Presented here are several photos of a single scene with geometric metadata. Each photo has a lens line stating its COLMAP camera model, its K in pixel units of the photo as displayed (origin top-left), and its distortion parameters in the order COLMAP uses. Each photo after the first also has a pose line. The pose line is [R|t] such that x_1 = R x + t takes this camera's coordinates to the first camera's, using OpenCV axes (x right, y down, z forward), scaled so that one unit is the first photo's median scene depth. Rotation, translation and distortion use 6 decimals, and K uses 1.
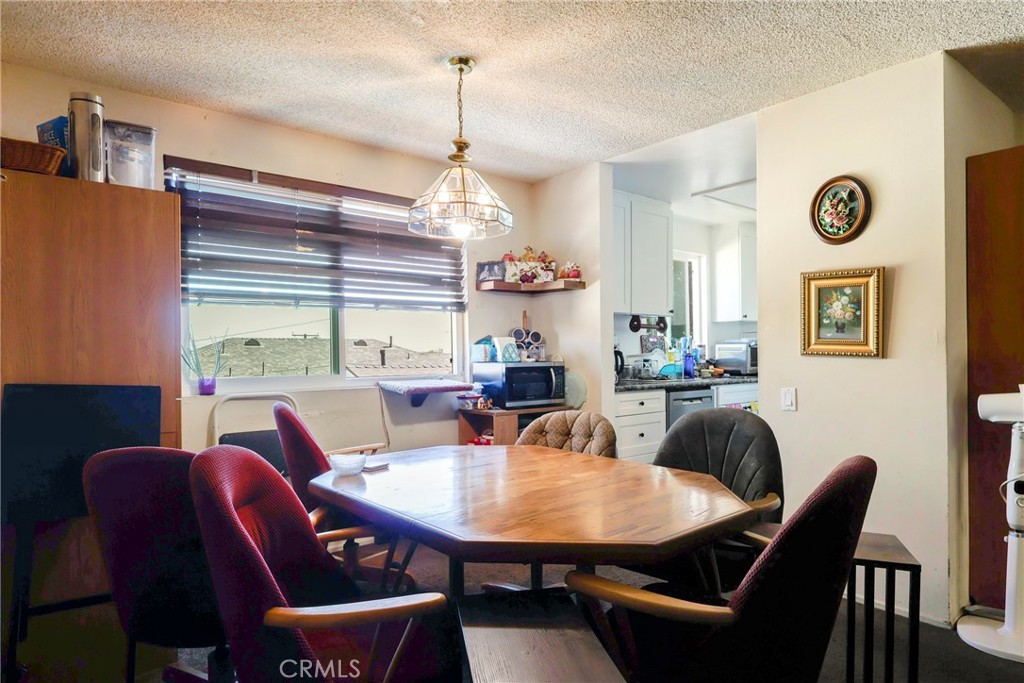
lens RADIAL K [[590.3, 0, 510.9], [0, 590.3, 348.3], [0, 0, 1]] dist [-0.001588, -0.000671]
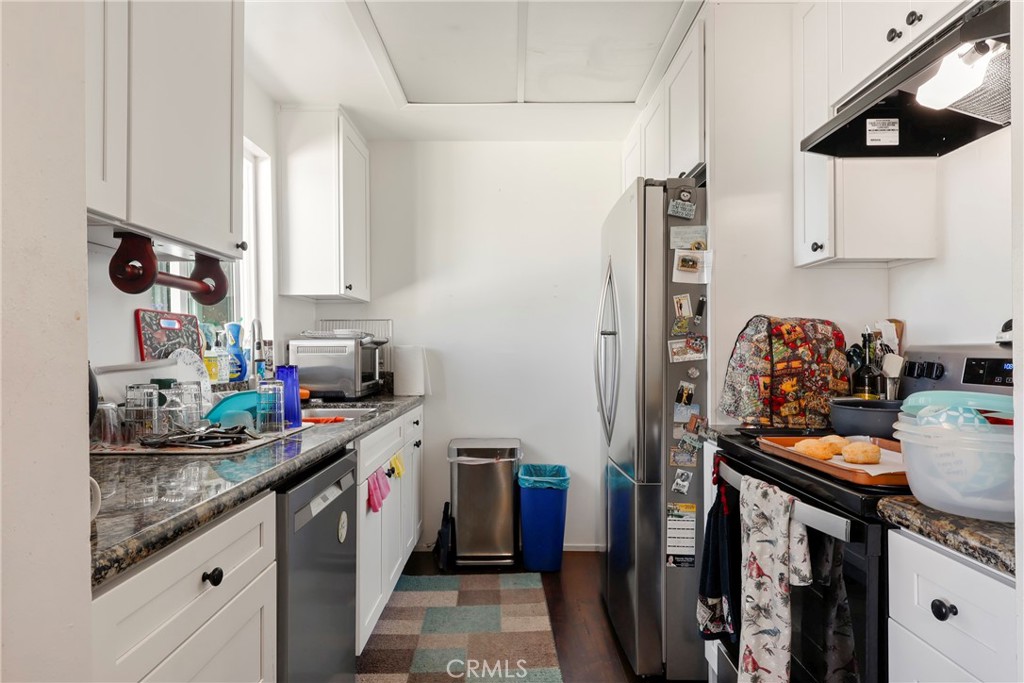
lens RADIAL K [[590.3, 0, 514.0], [0, 590.3, 347.3], [0, 0, 1]] dist [-0.001588, -0.000671]
pose [[0.629222, 0.008801, 0.777176, 0.086003], [-0.008937, 0.999952, -0.004087, 0.000195], [-0.777174, -0.004374, 0.629271, 0.579919]]
